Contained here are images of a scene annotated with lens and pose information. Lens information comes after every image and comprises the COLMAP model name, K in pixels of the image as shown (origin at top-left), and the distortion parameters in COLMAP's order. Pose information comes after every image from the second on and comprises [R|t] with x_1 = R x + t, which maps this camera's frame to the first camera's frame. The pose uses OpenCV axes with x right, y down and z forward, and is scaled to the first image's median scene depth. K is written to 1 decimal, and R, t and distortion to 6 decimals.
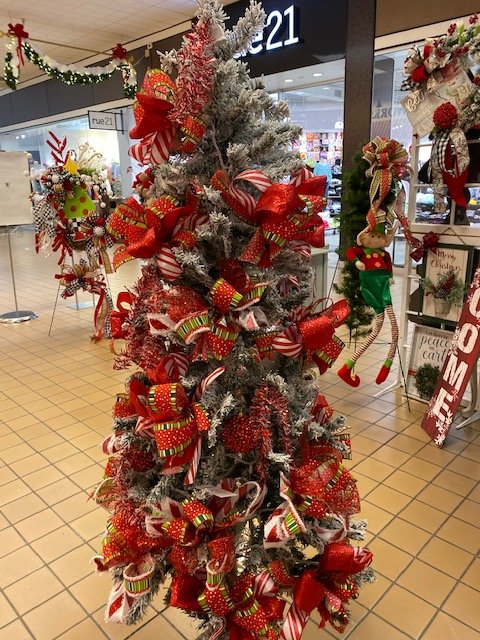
lens RADIAL K [[496.5, 0, 241.0], [0, 496.5, 317.8], [0, 0, 1]] dist [0.001592, -0.011149]
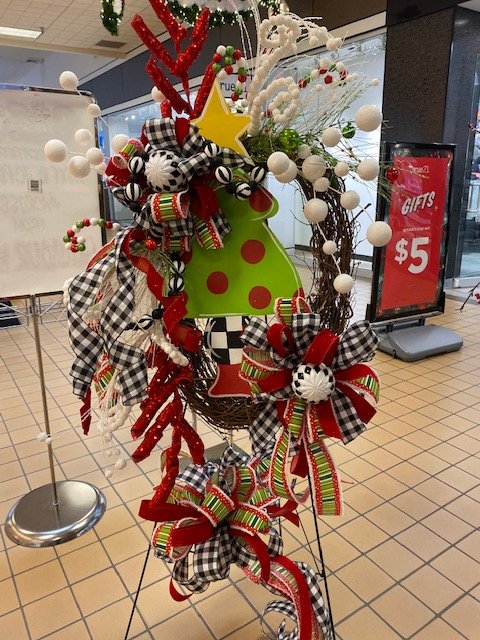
lens RADIAL K [[496.5, 0, 240.4], [0, 496.5, 320.0], [0, 0, 1]] dist [0.001592, -0.011149]
pose [[0.978903, 0.063772, -0.194117, -0.272057], [-0.059003, 0.997799, 0.030260, -0.208592], [0.195619, -0.018168, 0.980512, 0.738839]]
